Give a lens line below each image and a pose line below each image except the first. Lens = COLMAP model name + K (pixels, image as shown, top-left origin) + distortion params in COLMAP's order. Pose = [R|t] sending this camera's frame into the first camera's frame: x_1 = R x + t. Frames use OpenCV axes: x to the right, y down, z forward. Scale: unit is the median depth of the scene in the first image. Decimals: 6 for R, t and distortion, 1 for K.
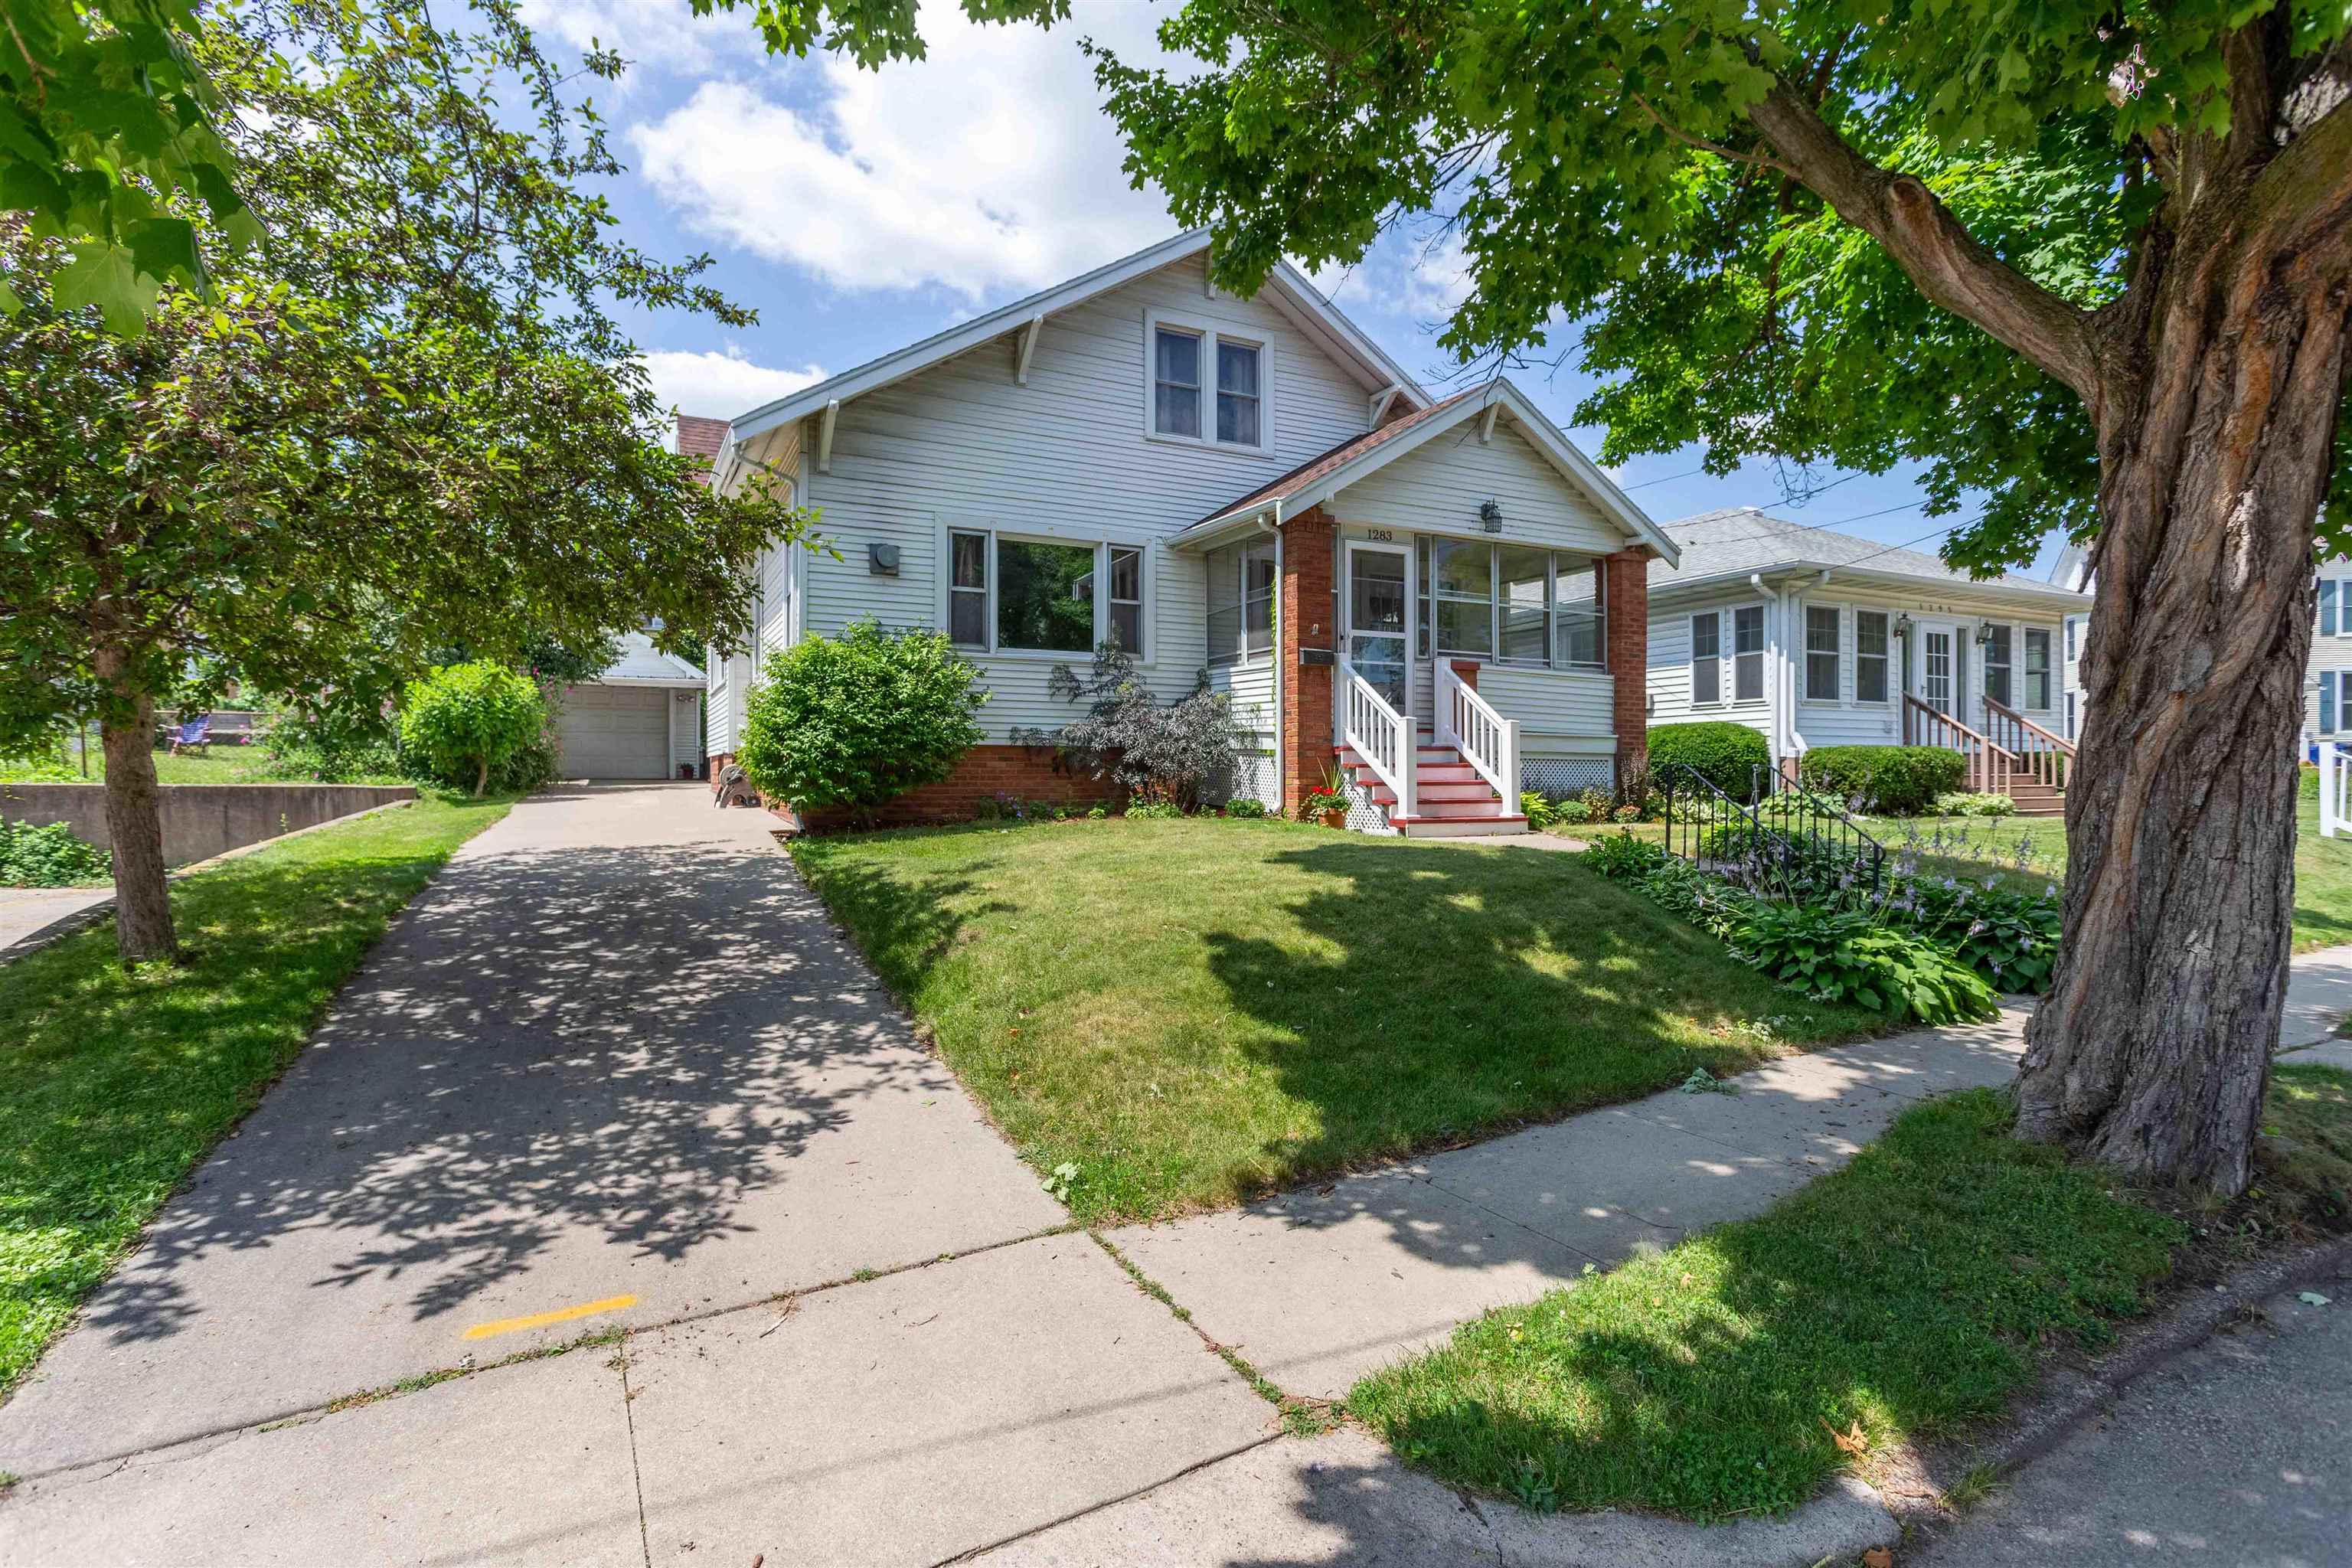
lens RADIAL K [[1120.1, 0, 1174.6], [0, 1120.1, 783.2], [0, 0, 1]] dist [-0.002101, 0.001668]
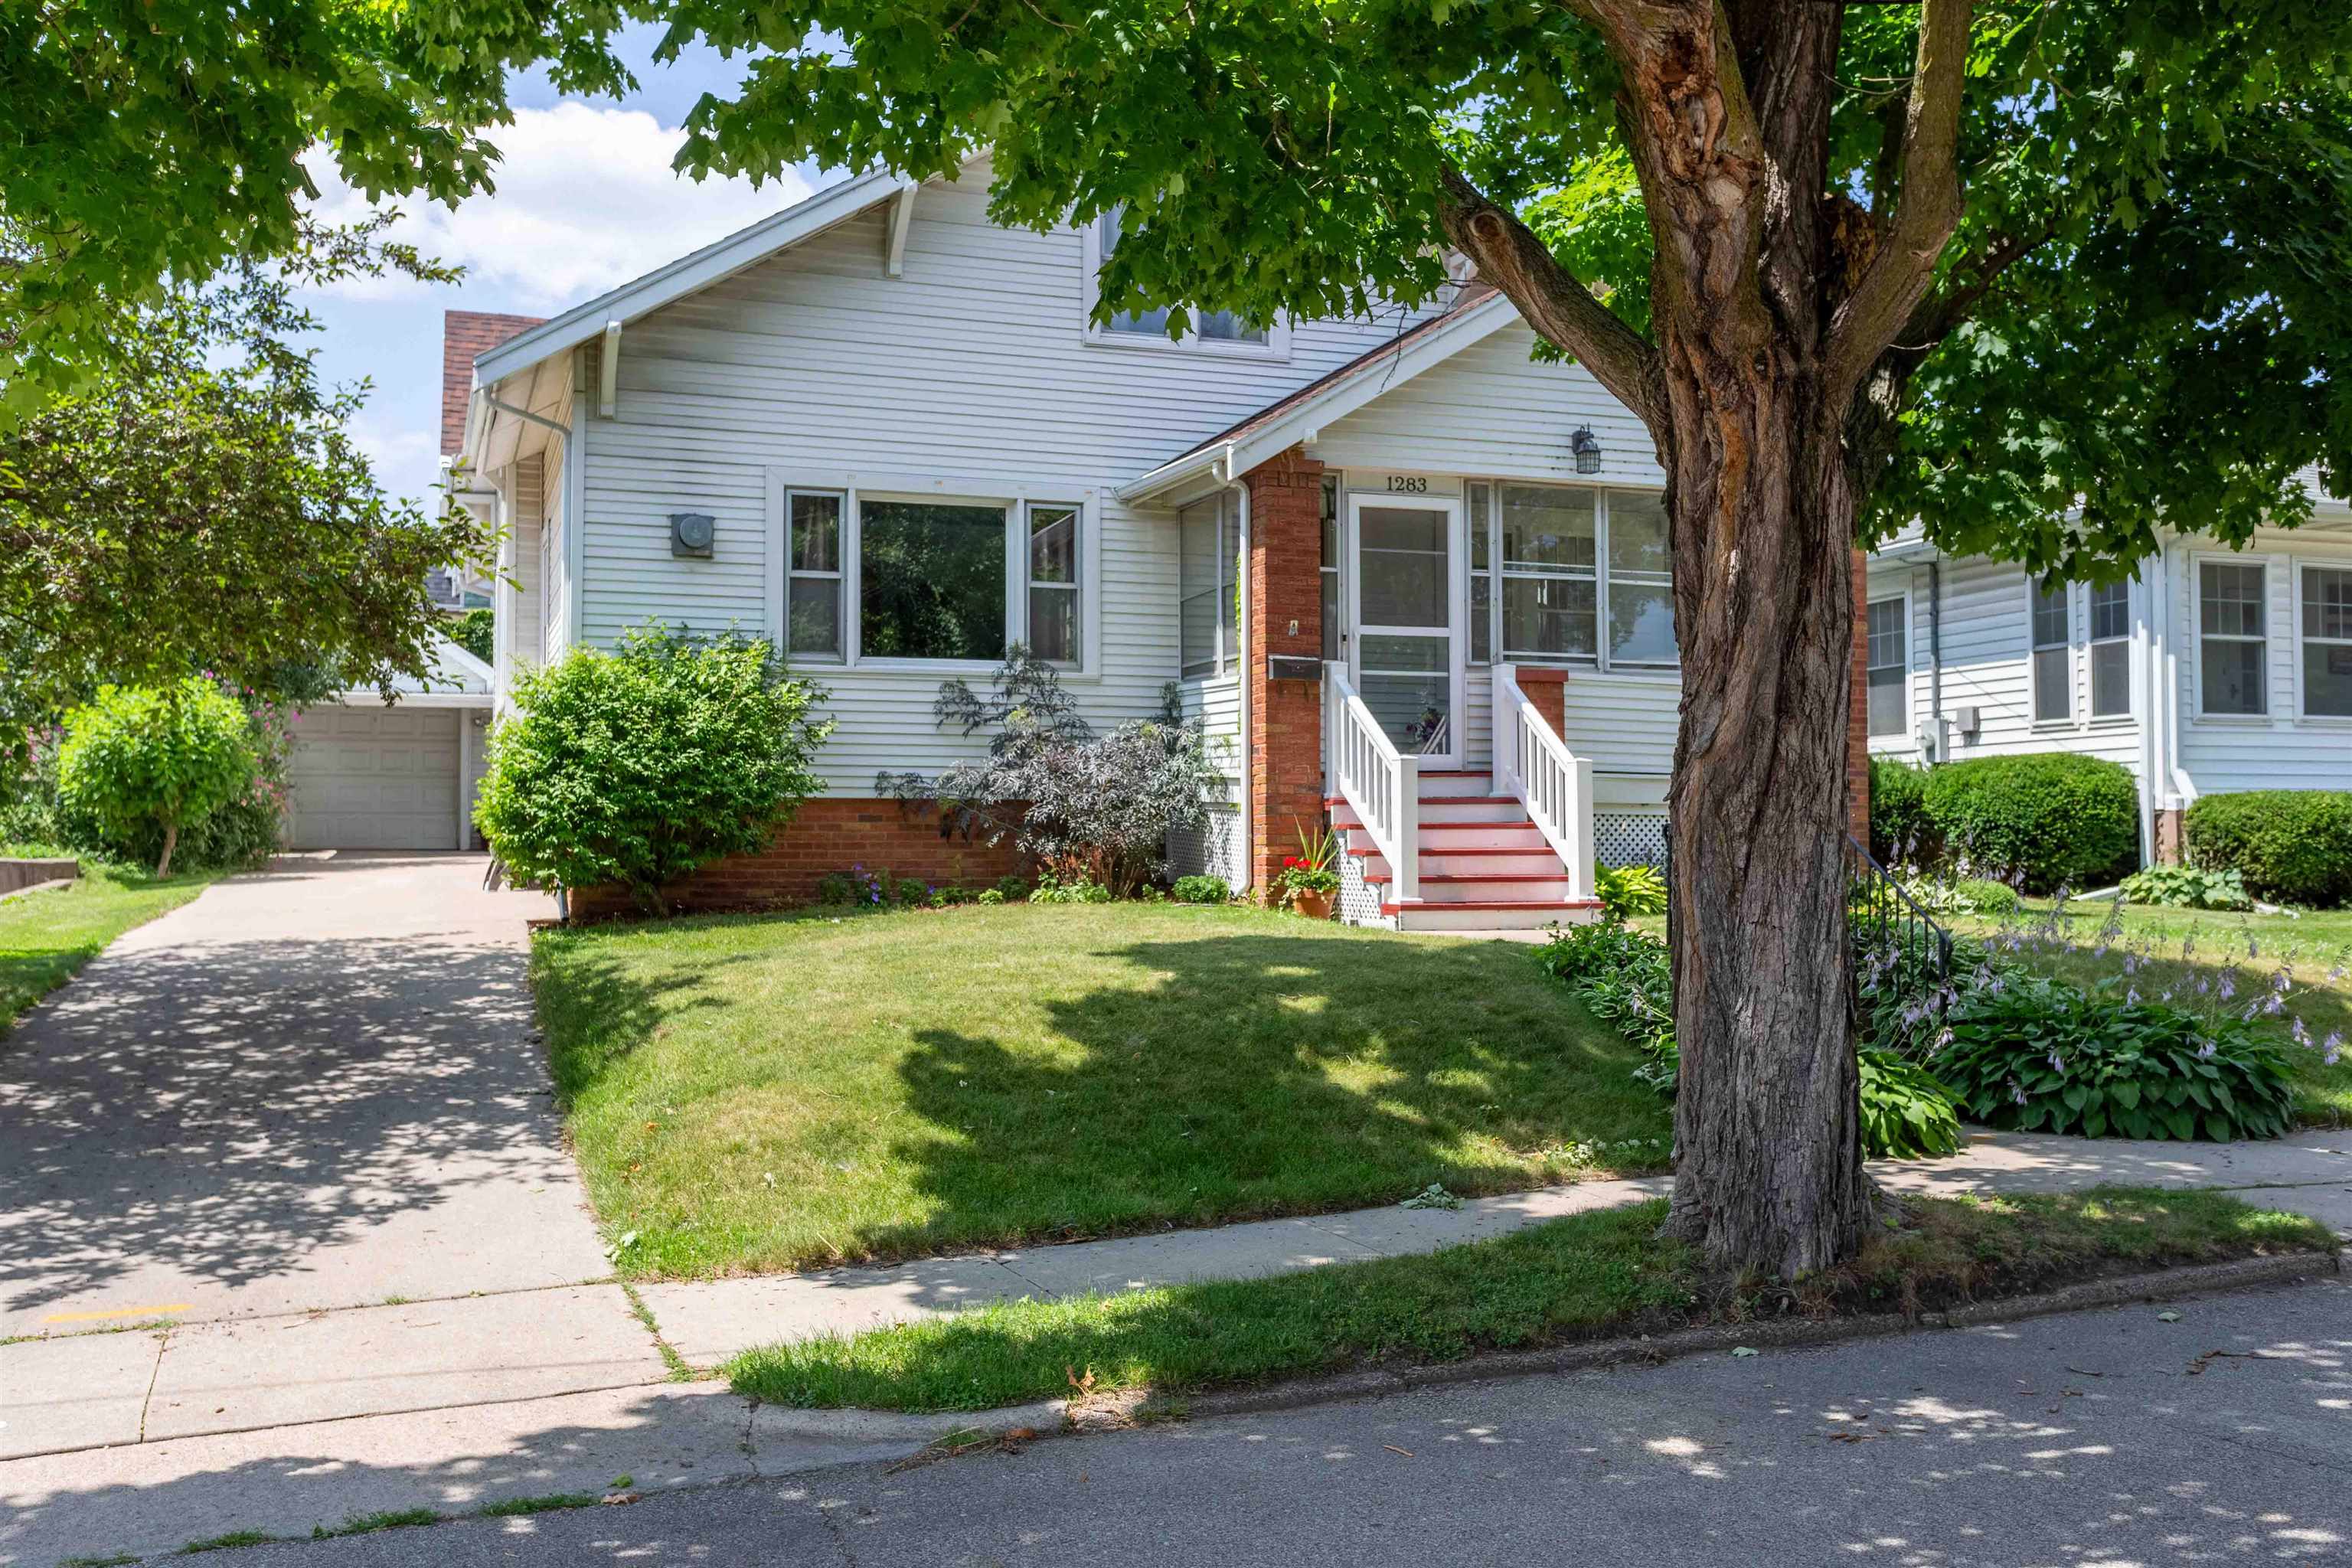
lens RADIAL K [[2086.2, 0, 1181.0], [0, 2086.2, 783.1], [0, 0, 1]] dist [-0.002523, 0.009992]
pose [[0.992873, -0.005278, -0.119059, 0.206151], [0.001000, 0.999353, -0.035958, 0.003431], [0.119172, 0.035583, 0.992236, -0.266192]]
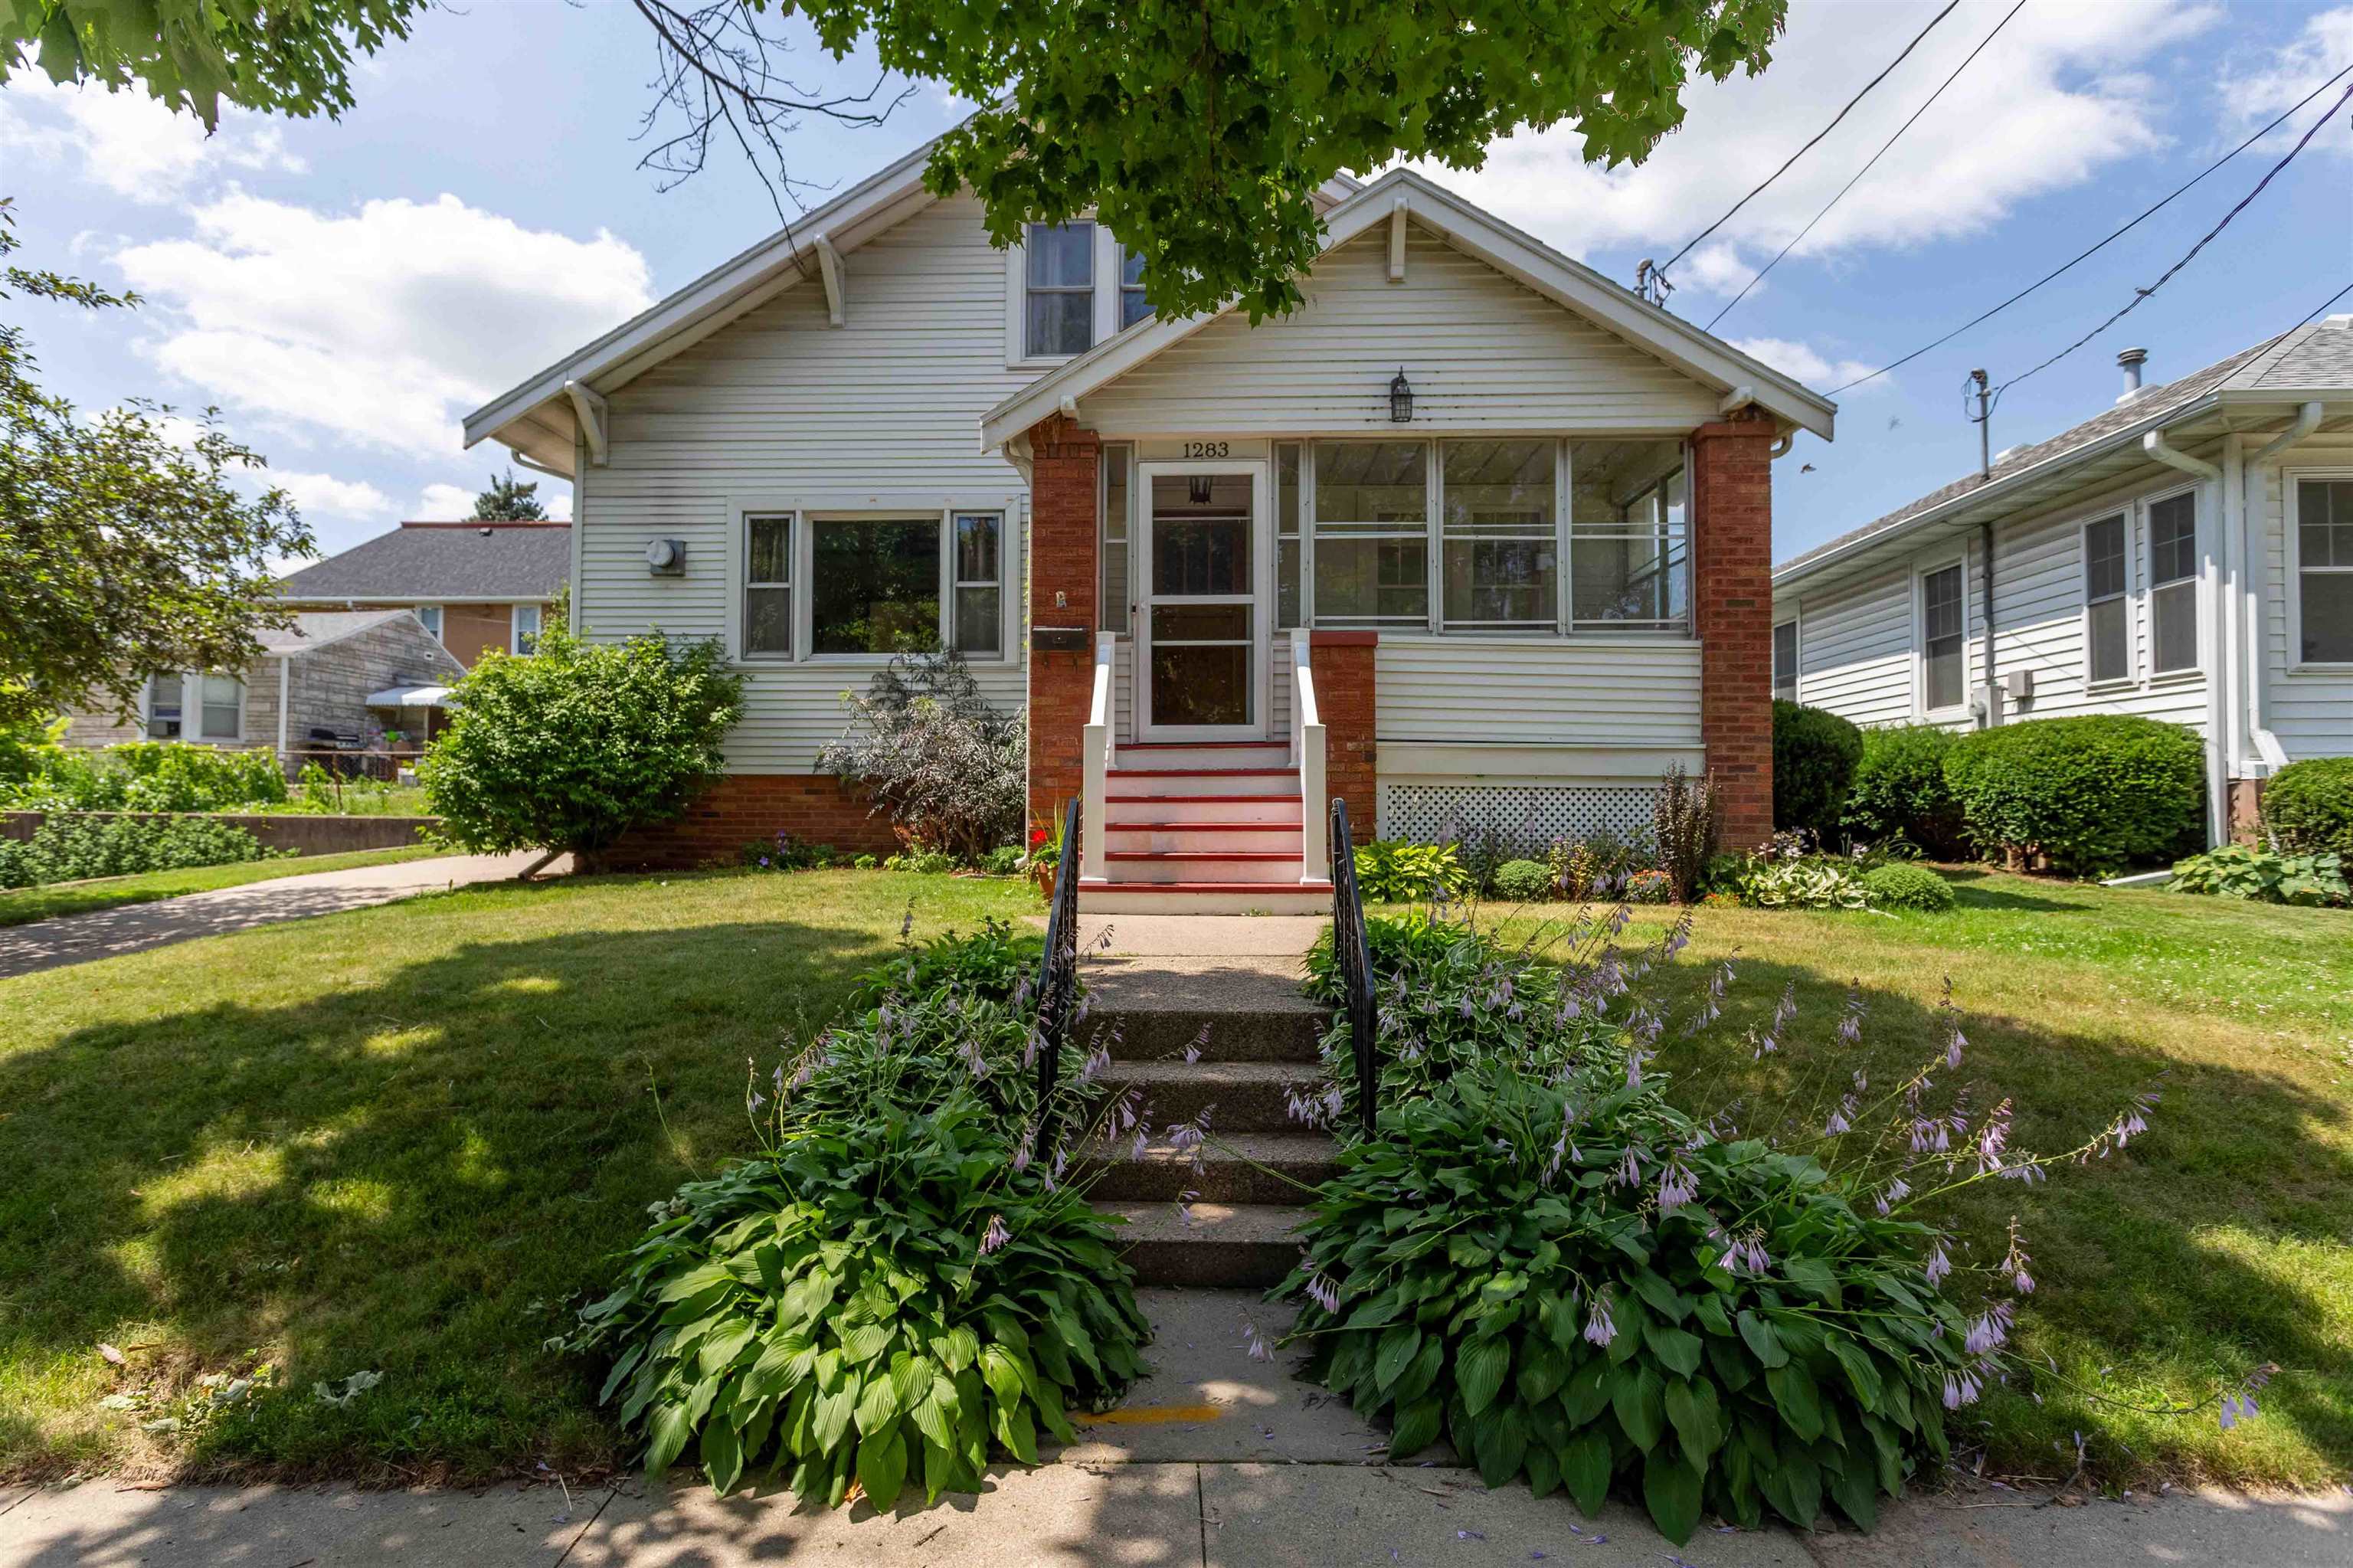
lens RADIAL K [[1250.3, 0, 1162.9], [0, 1250.3, 777.6], [0, 0, 1]] dist [-0.009646, 0.004036]
pose [[0.874005, -0.010099, -0.485812, 0.540926], [-0.004835, 0.999554, -0.029477, -0.006902], [0.485892, 0.028112, 0.873566, 0.366211]]
